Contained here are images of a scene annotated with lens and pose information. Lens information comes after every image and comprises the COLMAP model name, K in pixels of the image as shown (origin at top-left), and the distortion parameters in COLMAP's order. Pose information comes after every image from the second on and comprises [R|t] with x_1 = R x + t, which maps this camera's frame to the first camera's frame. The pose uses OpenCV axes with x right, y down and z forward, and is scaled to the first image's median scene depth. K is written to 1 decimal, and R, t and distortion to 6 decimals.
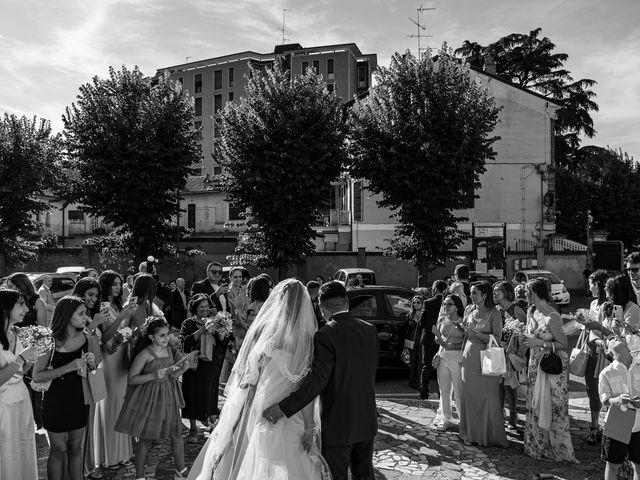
lens RADIAL K [[1096.5, 0, 319.9], [0, 1096.5, 240.3], [0, 0, 1]] dist [0.013399, 0.005033]
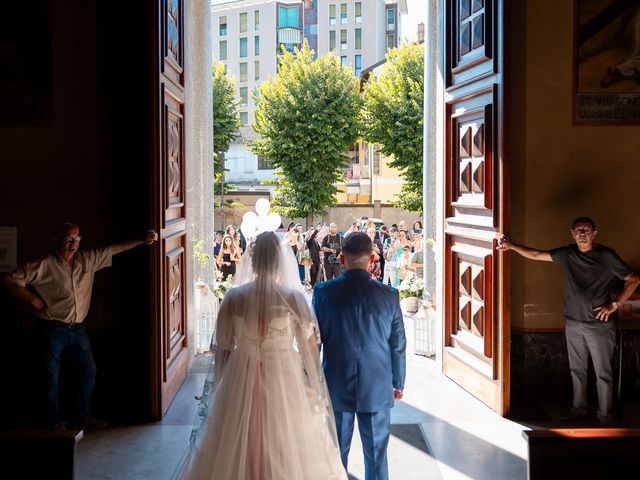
lens RADIAL K [[1096.5, 0, 319.9], [0, 1096.5, 240.3], [0, 0, 1]] dist [0.013399, 0.005033]
pose [[0.999691, 0.004153, -0.024500, 0.007561], [-0.003002, 0.998898, 0.046848, -0.006831], [0.024668, -0.046760, 0.998602, -0.207445]]
